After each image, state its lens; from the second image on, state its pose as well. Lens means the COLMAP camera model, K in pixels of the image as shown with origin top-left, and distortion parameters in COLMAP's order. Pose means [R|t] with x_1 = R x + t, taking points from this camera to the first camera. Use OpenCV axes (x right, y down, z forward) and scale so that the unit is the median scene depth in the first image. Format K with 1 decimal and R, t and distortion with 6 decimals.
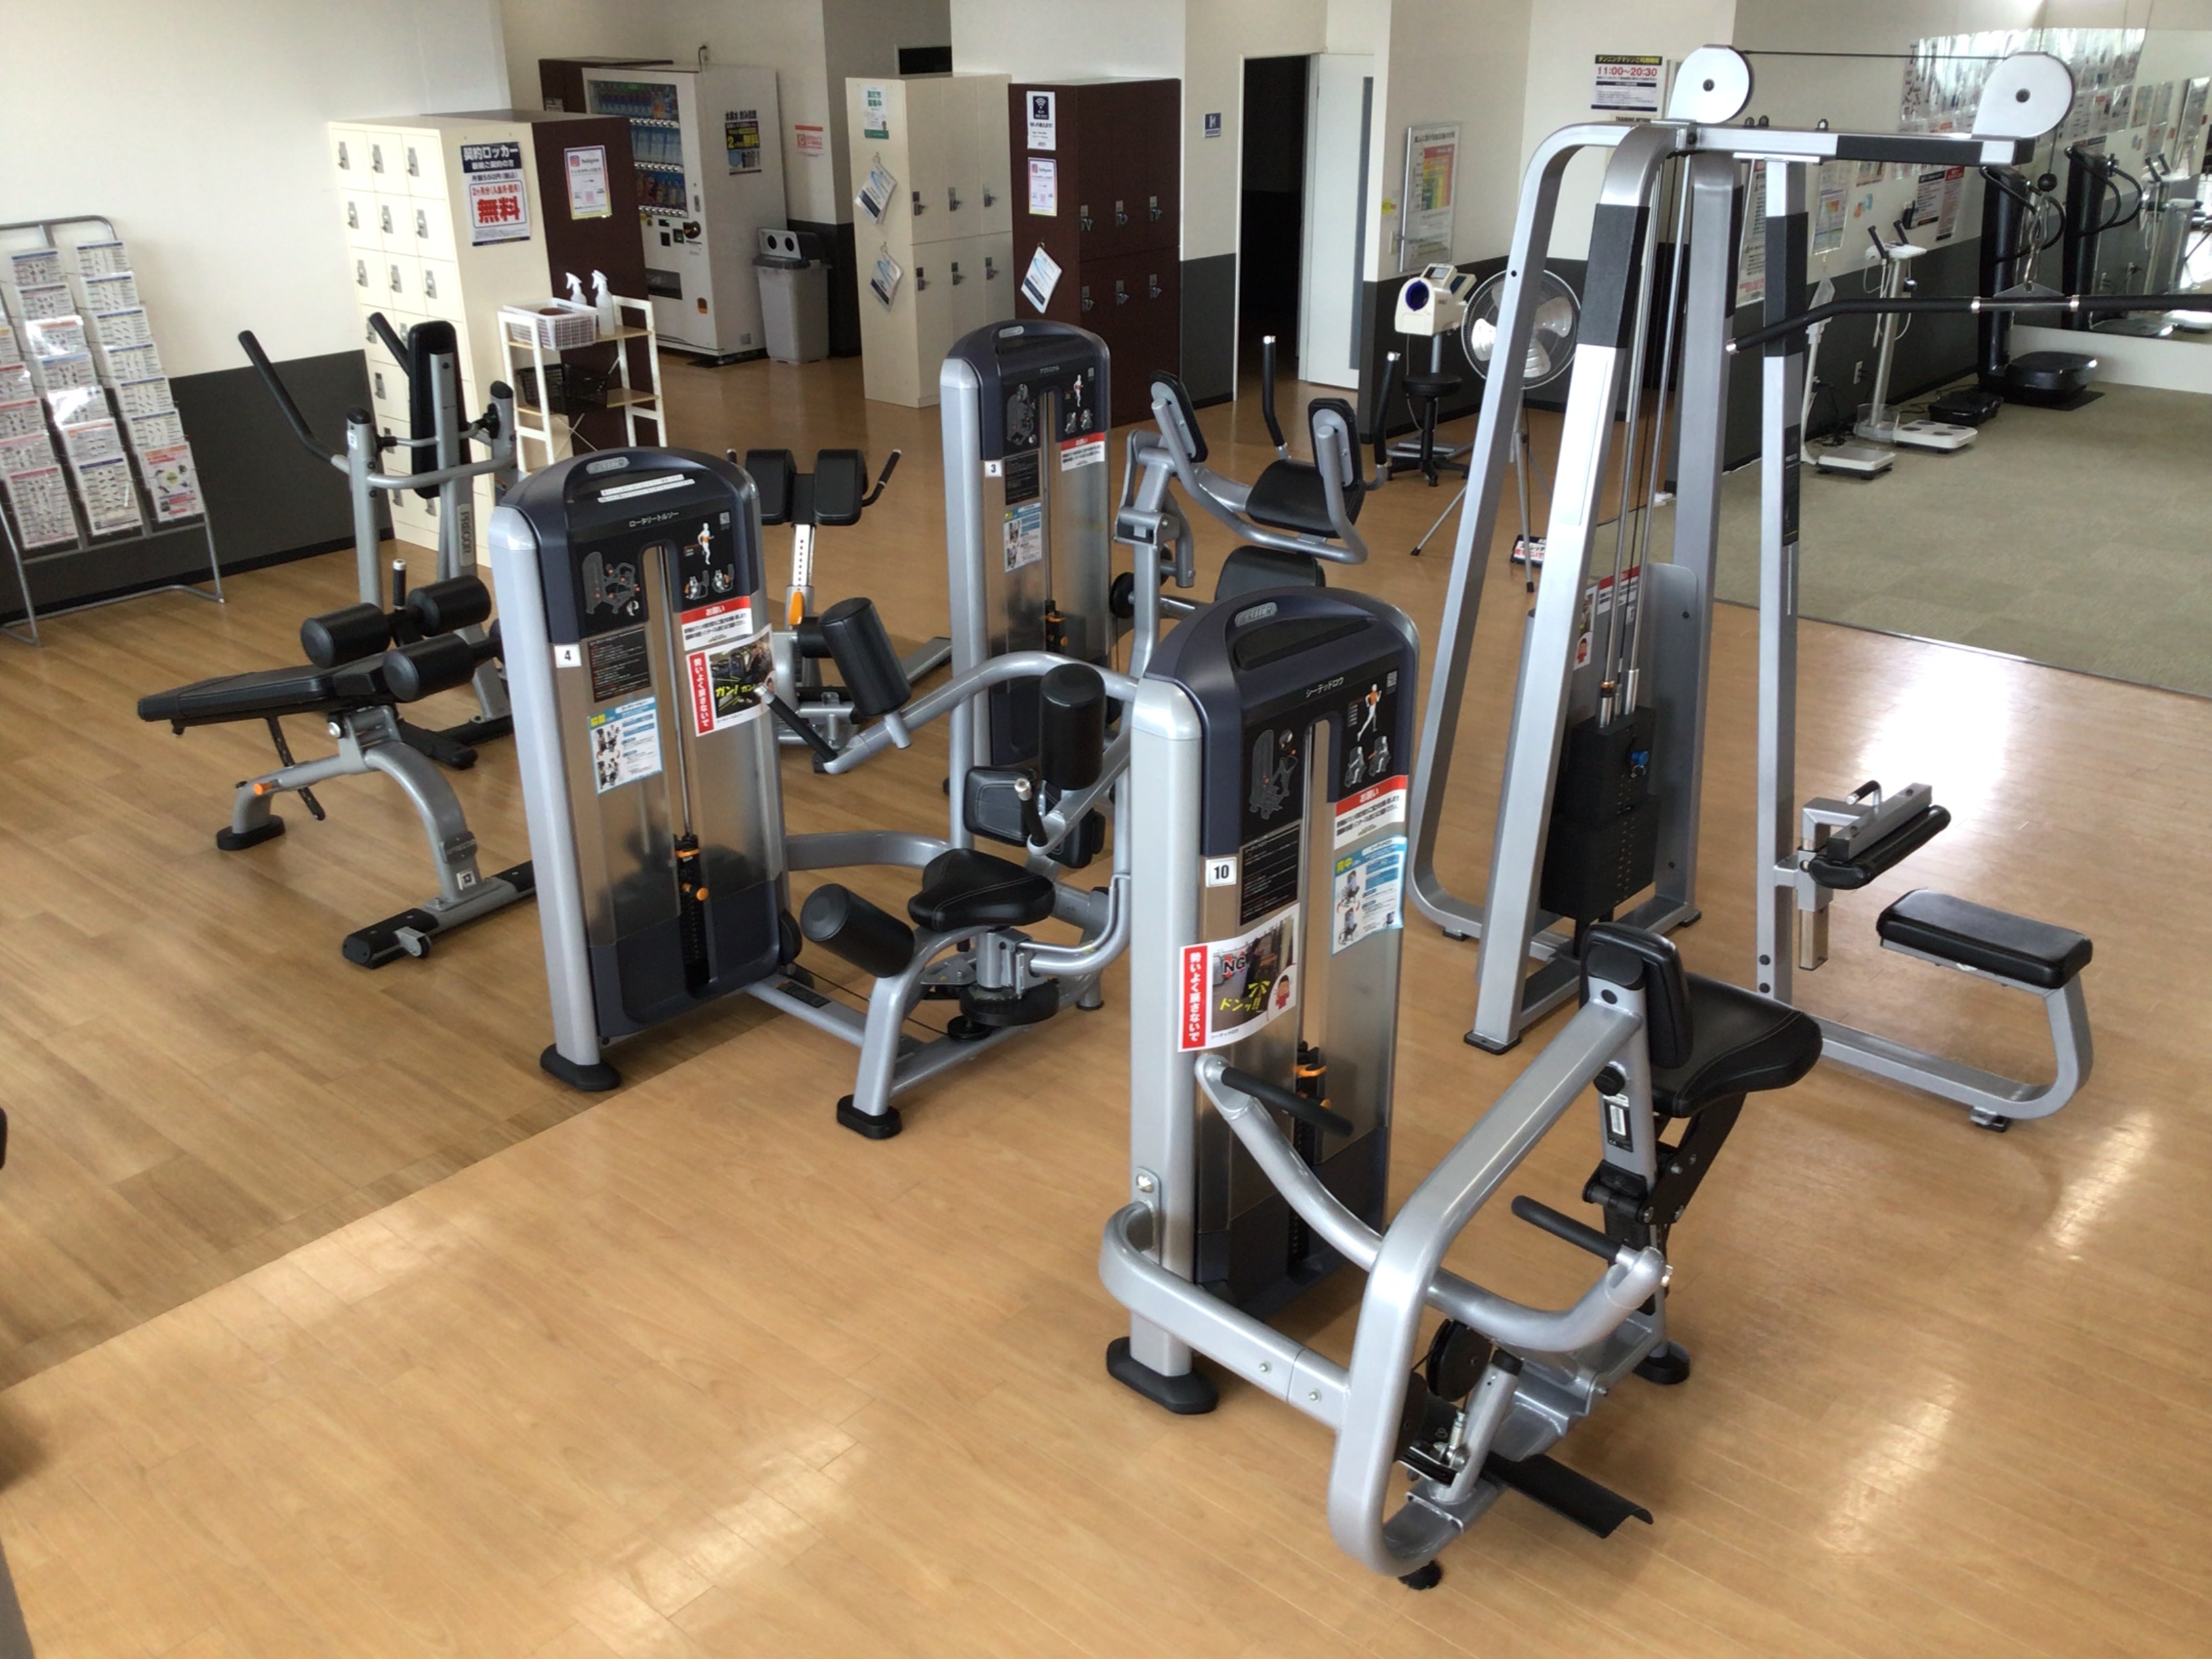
lens RADIAL K [[1983.2, 0, 1106.0], [0, 1983.2, 829.5], [0, 0, 1]] dist [0.152382, -0.261909]
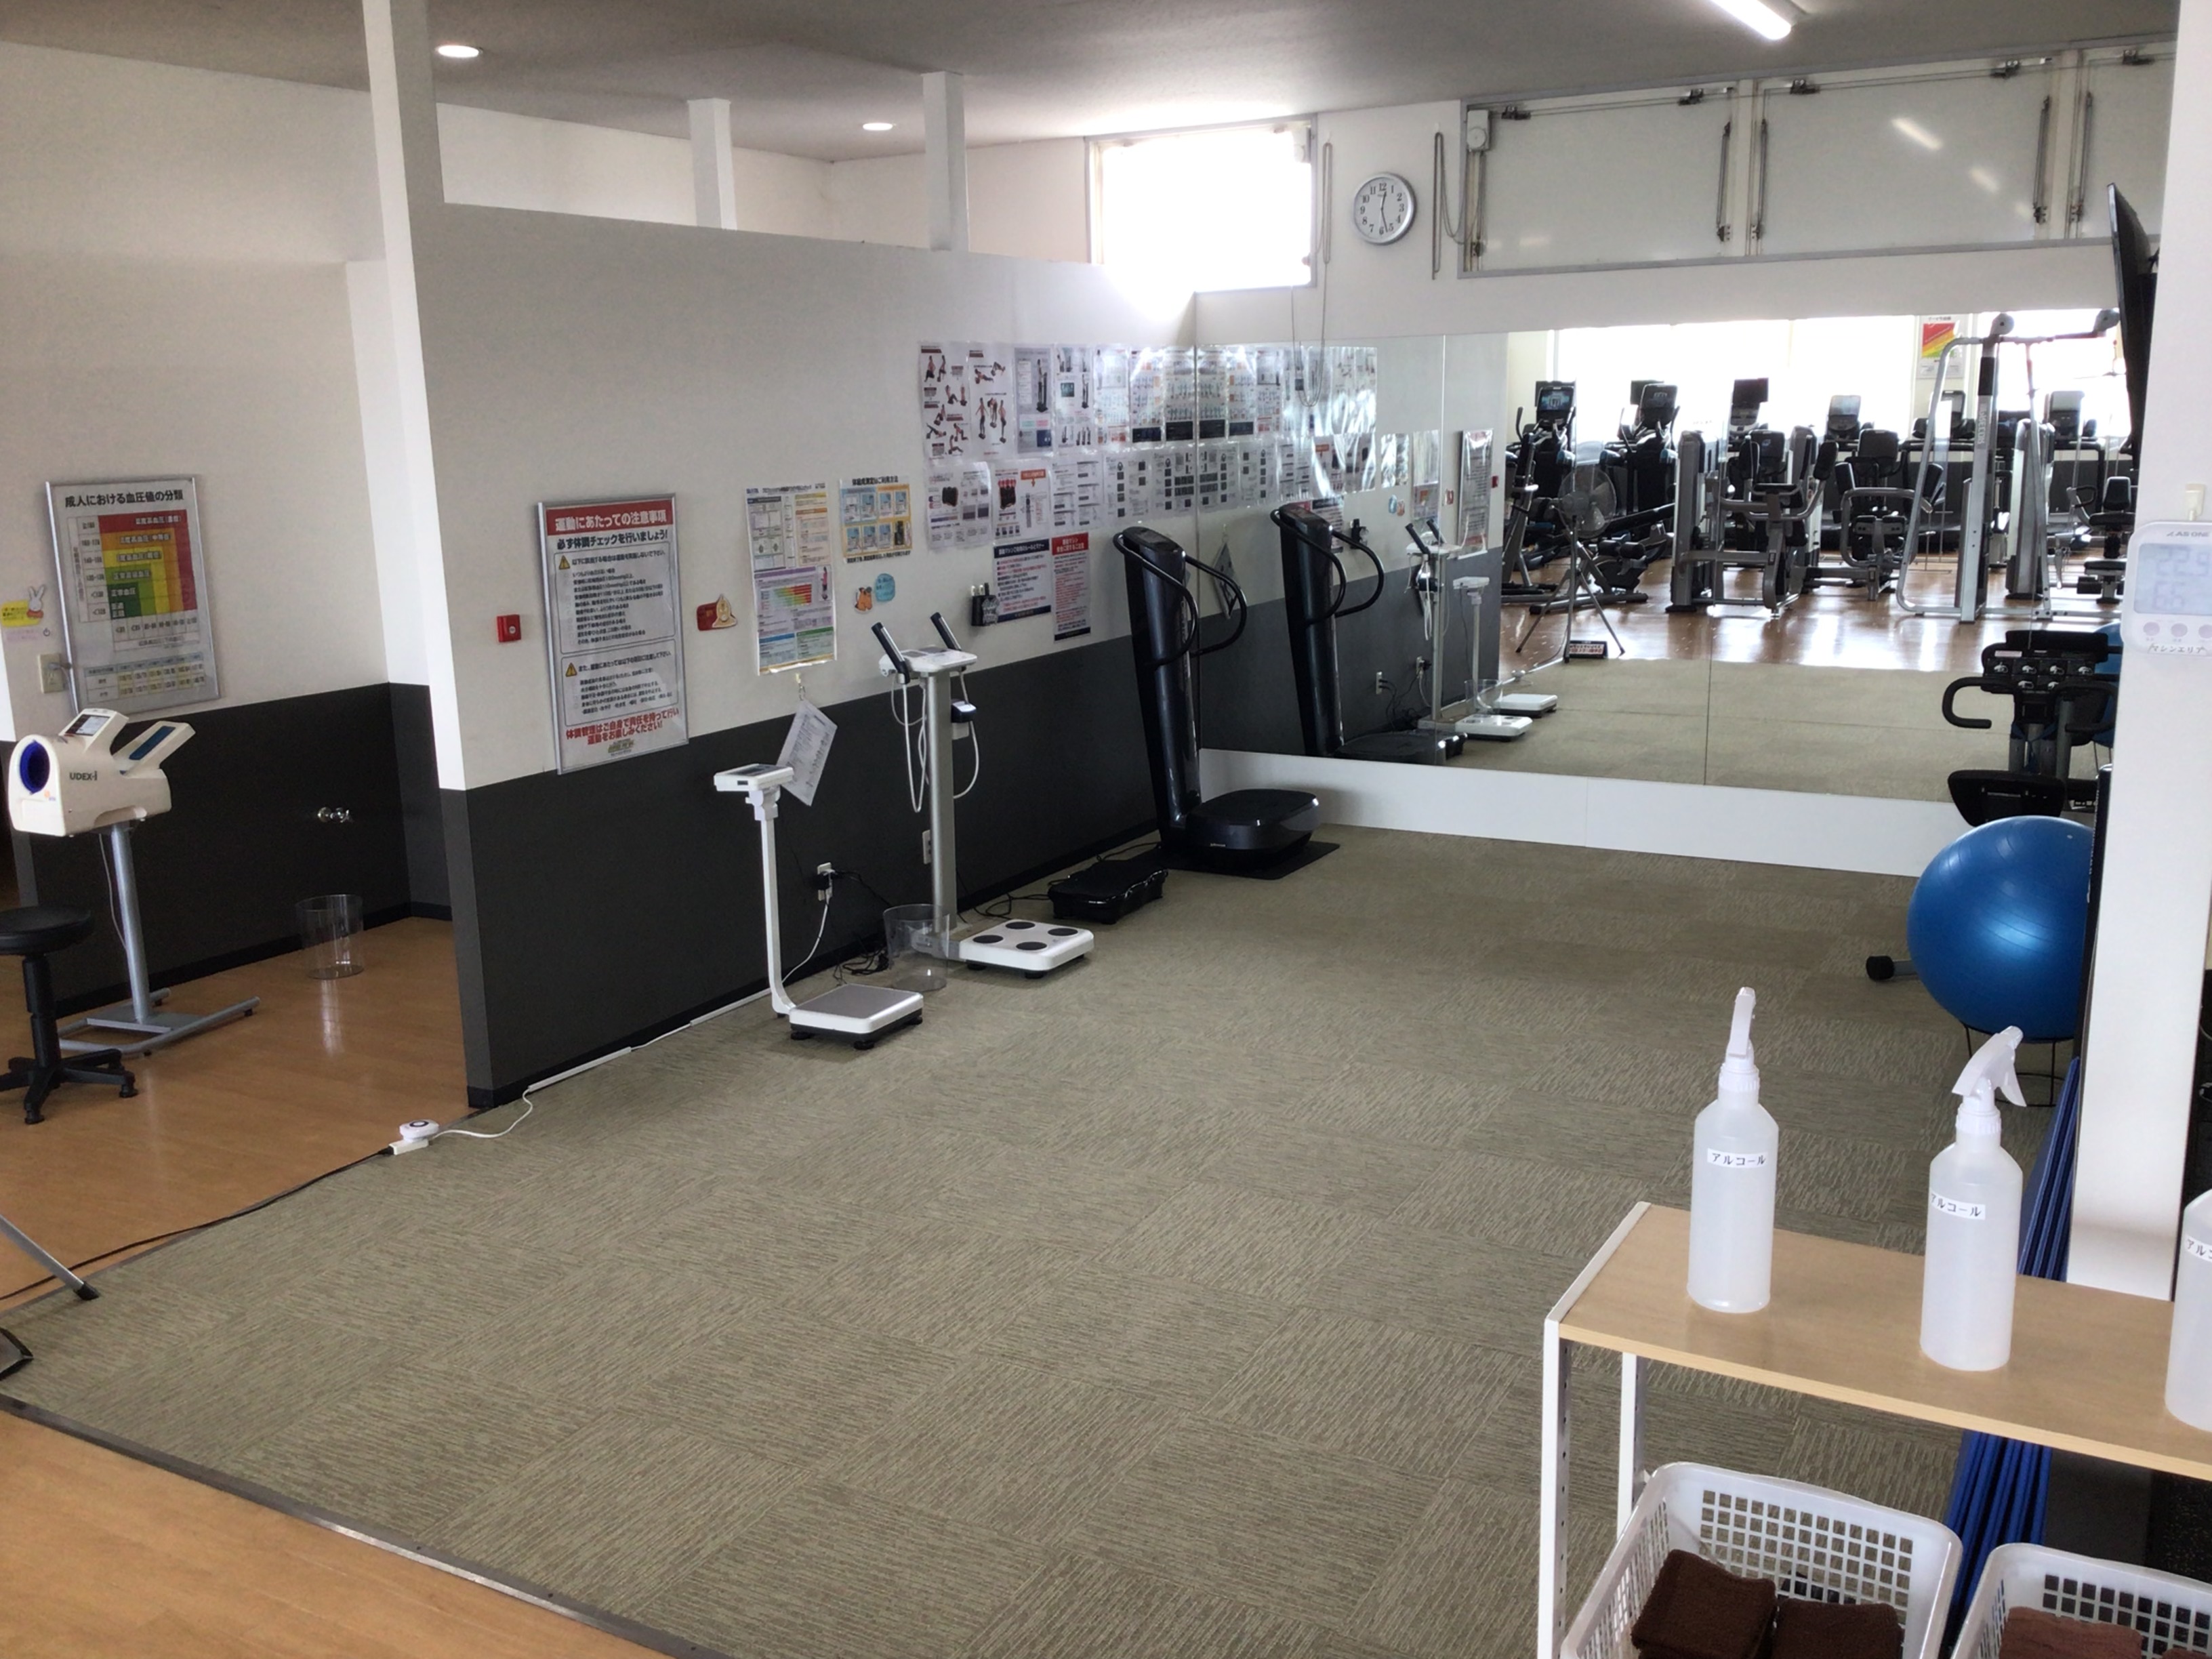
lens RADIAL K [[1999.1, 0, 1106.0], [0, 1999.1, 829.5], [0, 0, 1]] dist [0.003261, 0.000875]
pose [[0.976358, -0.059369, 0.207849, 0.305678], [0.099139, 0.977438, -0.186509, -0.113110], [-0.192086, 0.202706, 0.960215, 0.404545]]
